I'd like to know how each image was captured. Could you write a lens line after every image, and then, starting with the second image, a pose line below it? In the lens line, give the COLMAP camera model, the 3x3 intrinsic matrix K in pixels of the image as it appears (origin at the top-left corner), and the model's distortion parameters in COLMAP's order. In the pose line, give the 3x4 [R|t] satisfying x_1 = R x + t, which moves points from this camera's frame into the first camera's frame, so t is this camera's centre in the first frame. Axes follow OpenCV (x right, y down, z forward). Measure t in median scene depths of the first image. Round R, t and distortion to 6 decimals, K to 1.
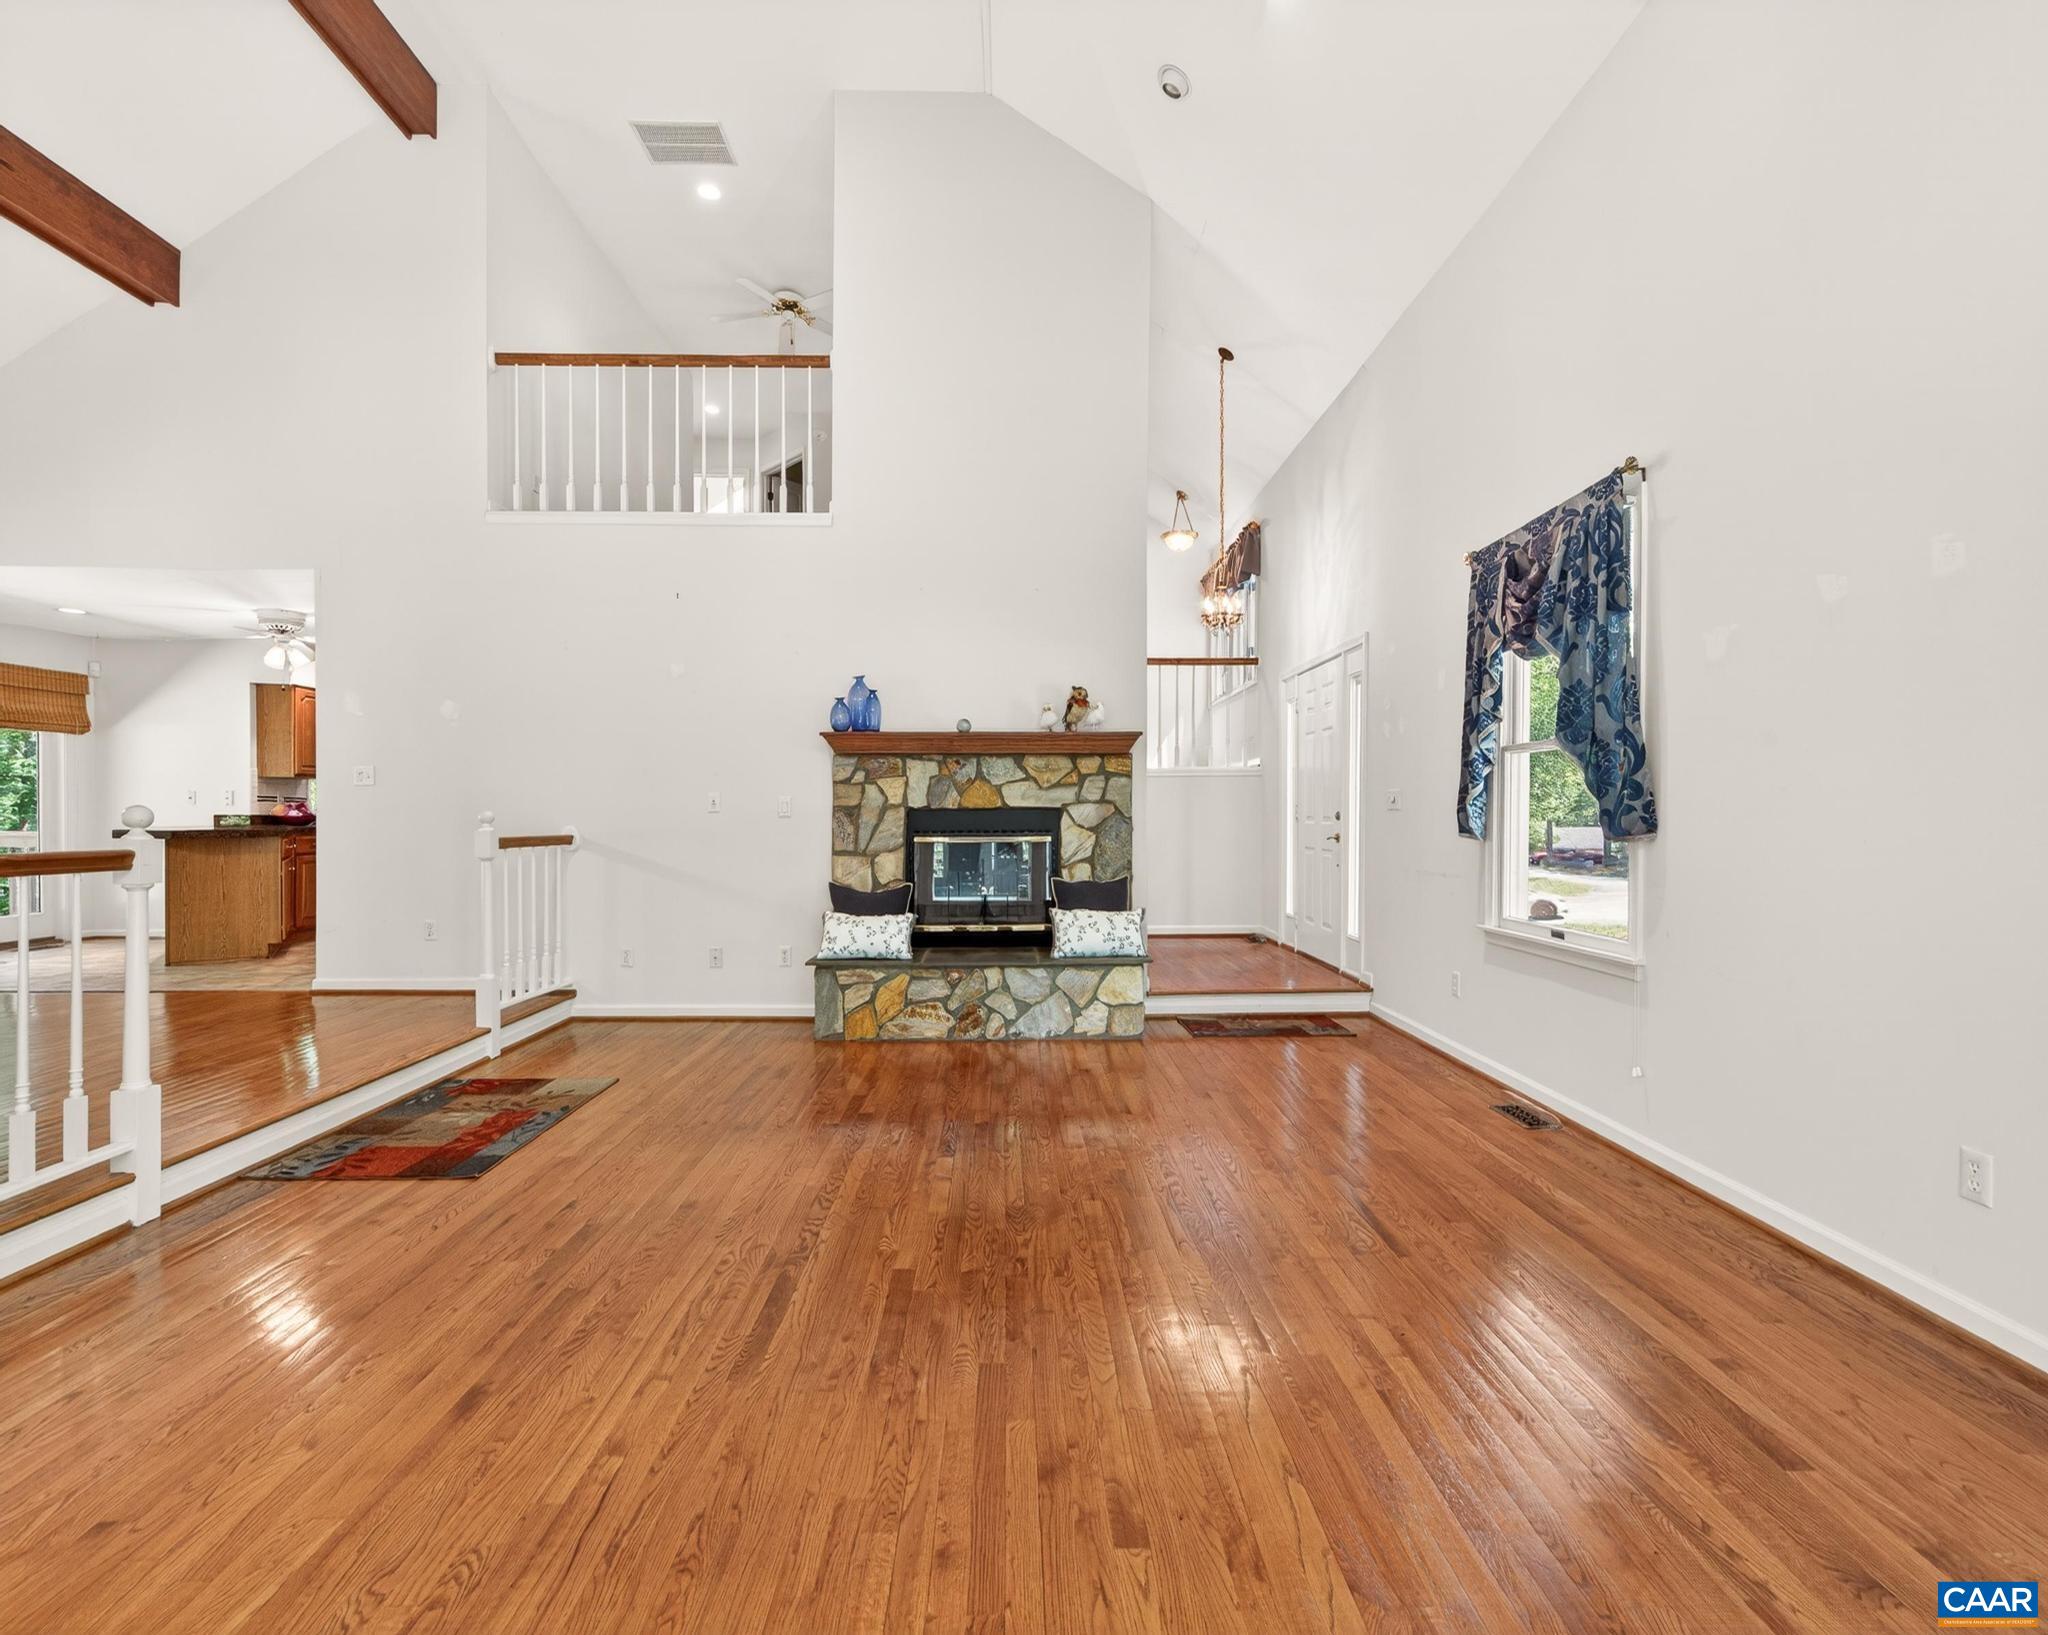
lens RADIAL K [[963.9, 0, 1016.7], [0, 963.9, 815.8], [0, 0, 1]] dist [0.006717, -0.000485]
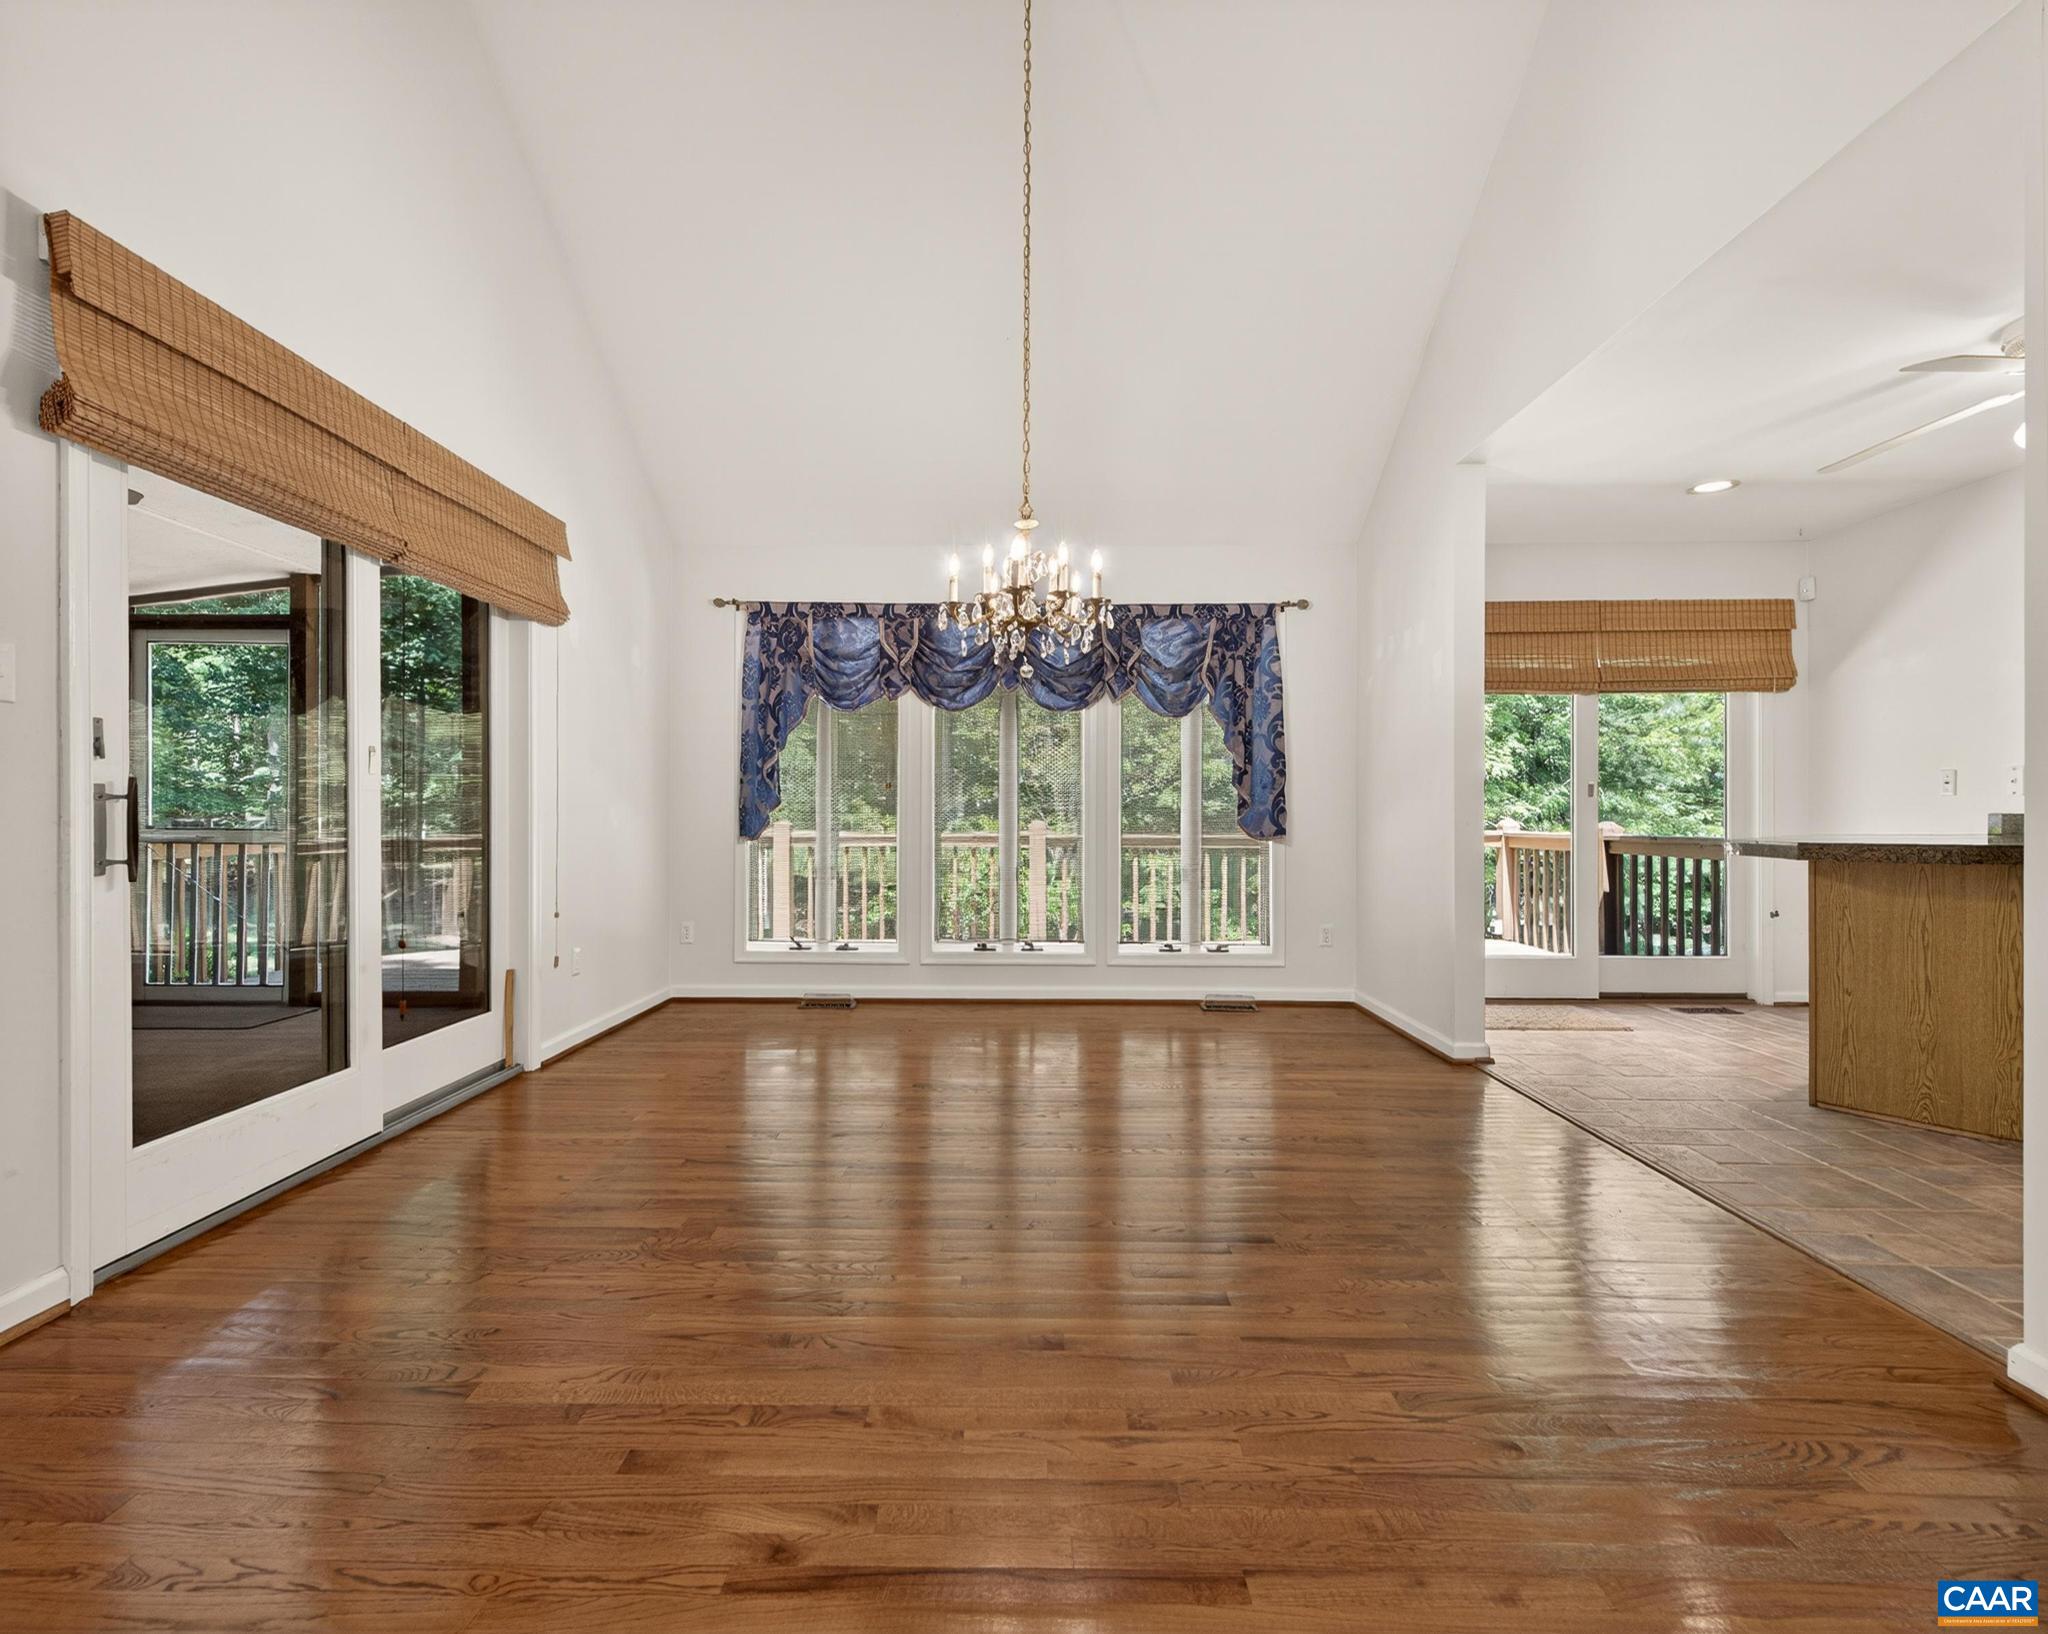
lens RADIAL K [[963.9, 0, 1016.7], [0, 963.9, 815.3], [0, 0, 1]] dist [0.006717, -0.000485]
pose [[-0.029316, -0.002130, -0.999568, -0.427207], [-0.001313, 0.999997, -0.002092, 0.002538], [0.999569, 0.001251, -0.029319, 0.722009]]
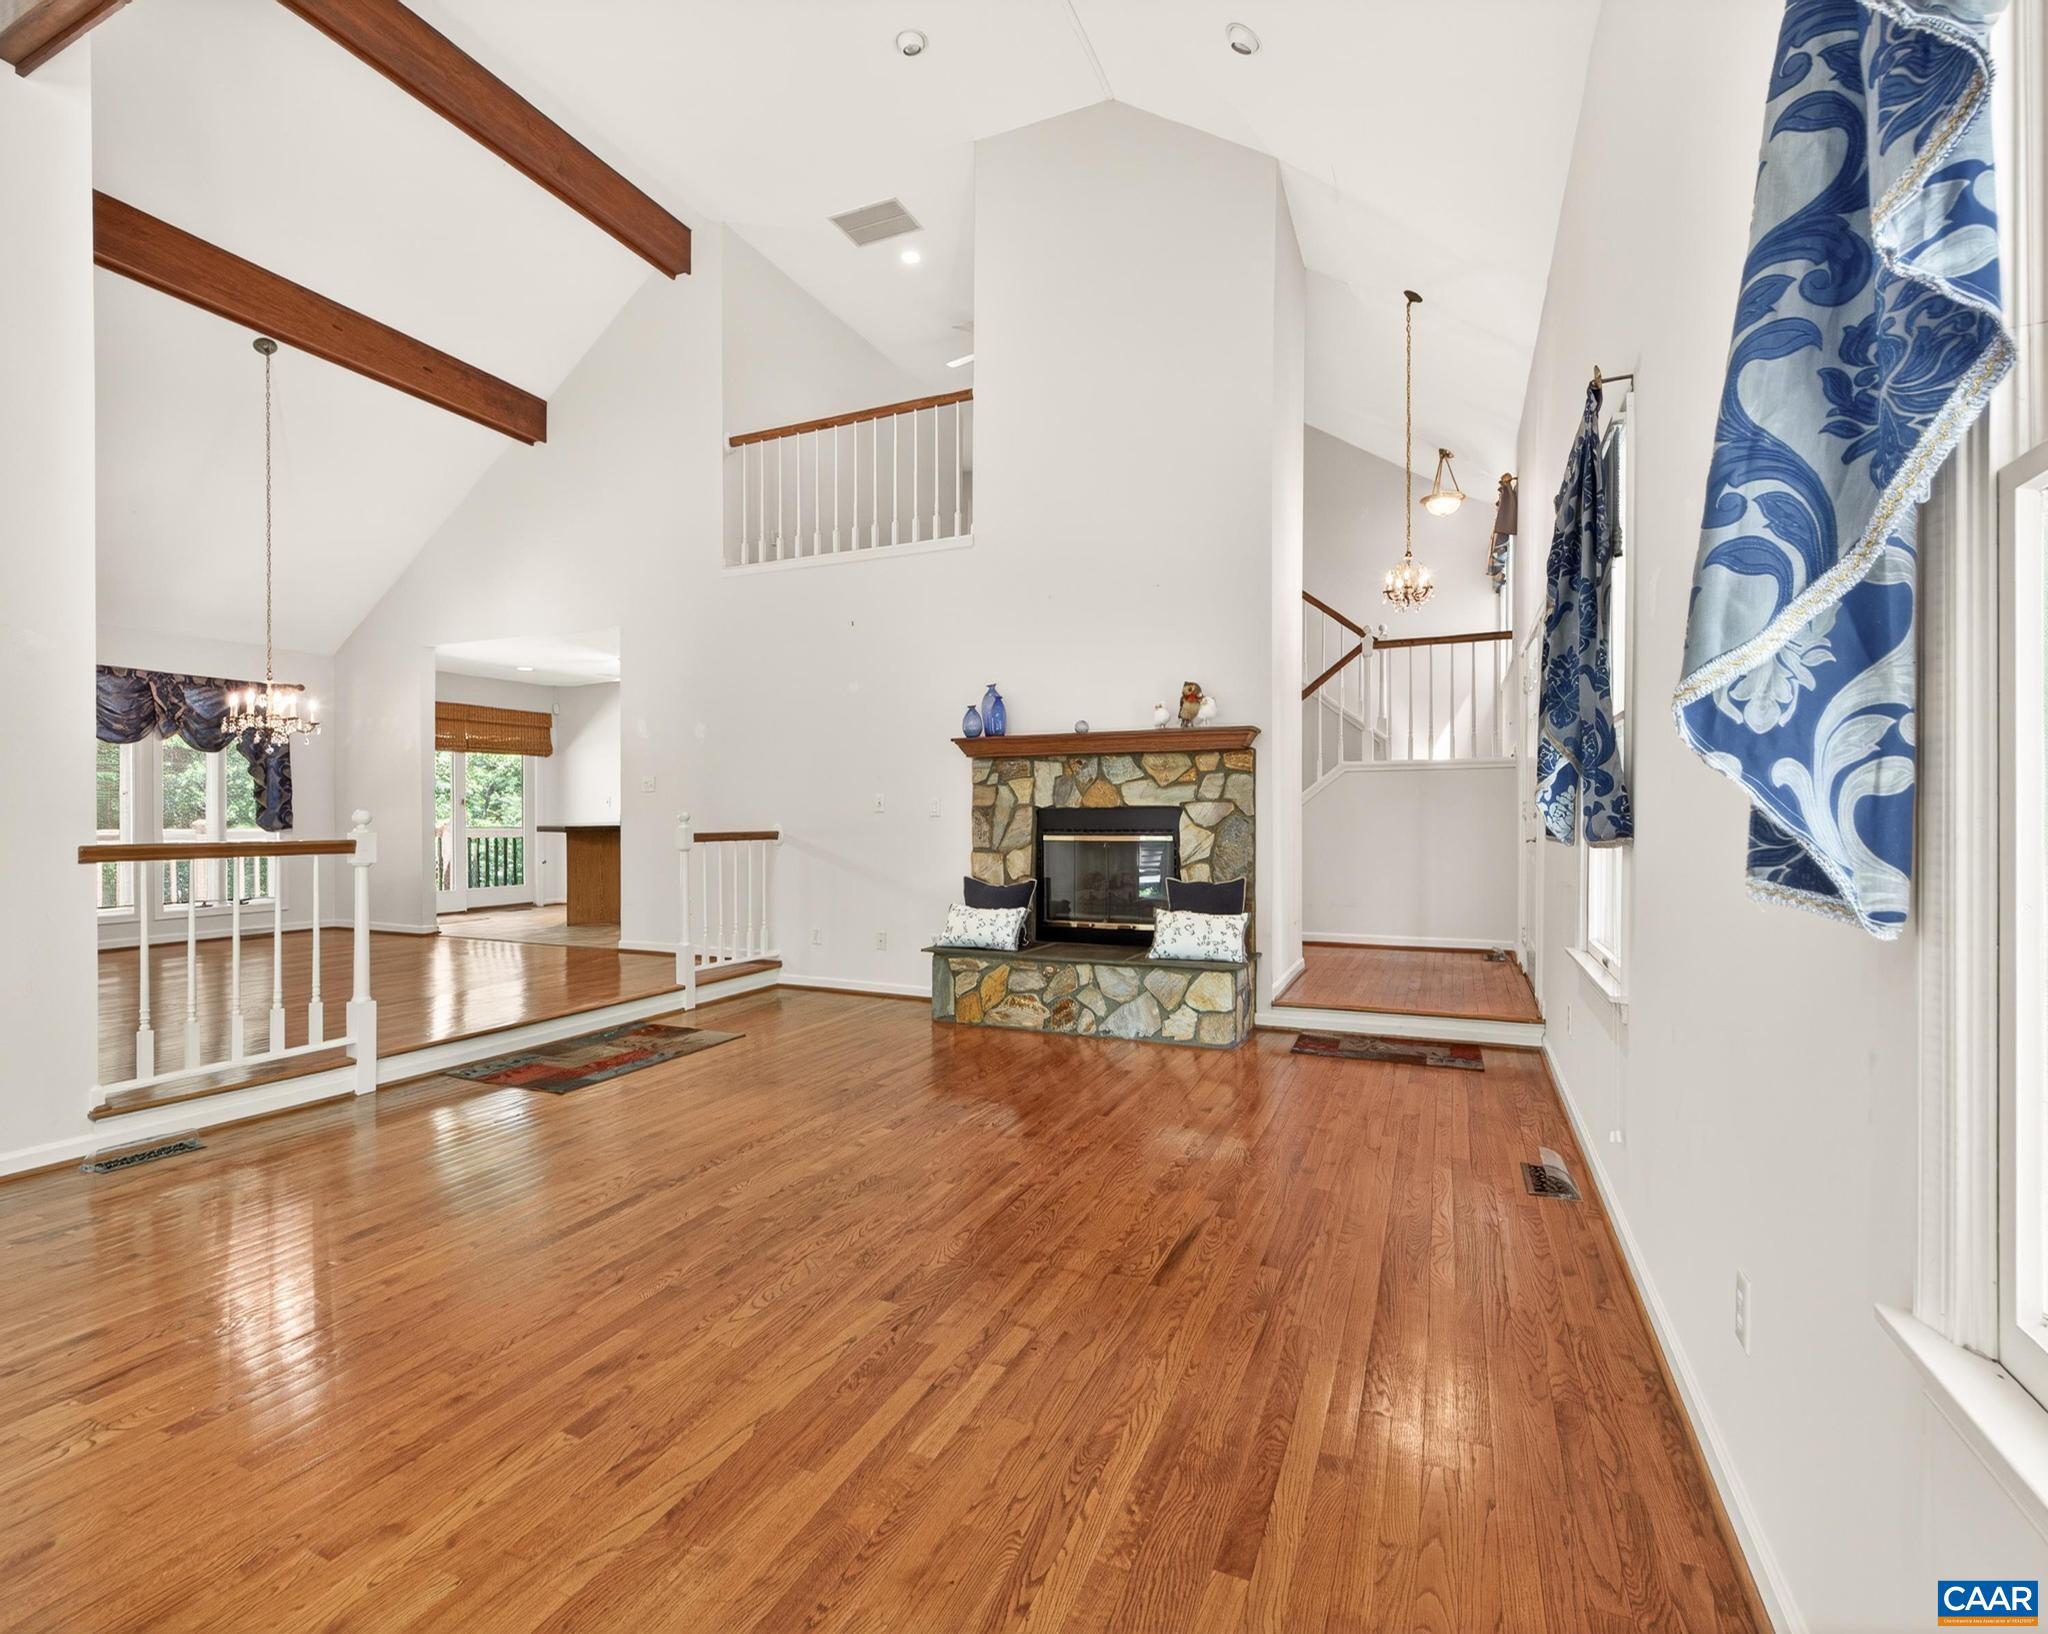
lens RADIAL K [[963.9, 0, 1016.7], [0, 963.9, 815.3], [0, 0, 1]] dist [0.006717, -0.000485]
pose [[0.907822, -0.001101, -0.419354, 0.317174], [0.001853, 0.999997, 0.001386, -0.001240], [0.419351, -0.002036, 0.907822, 0.043198]]
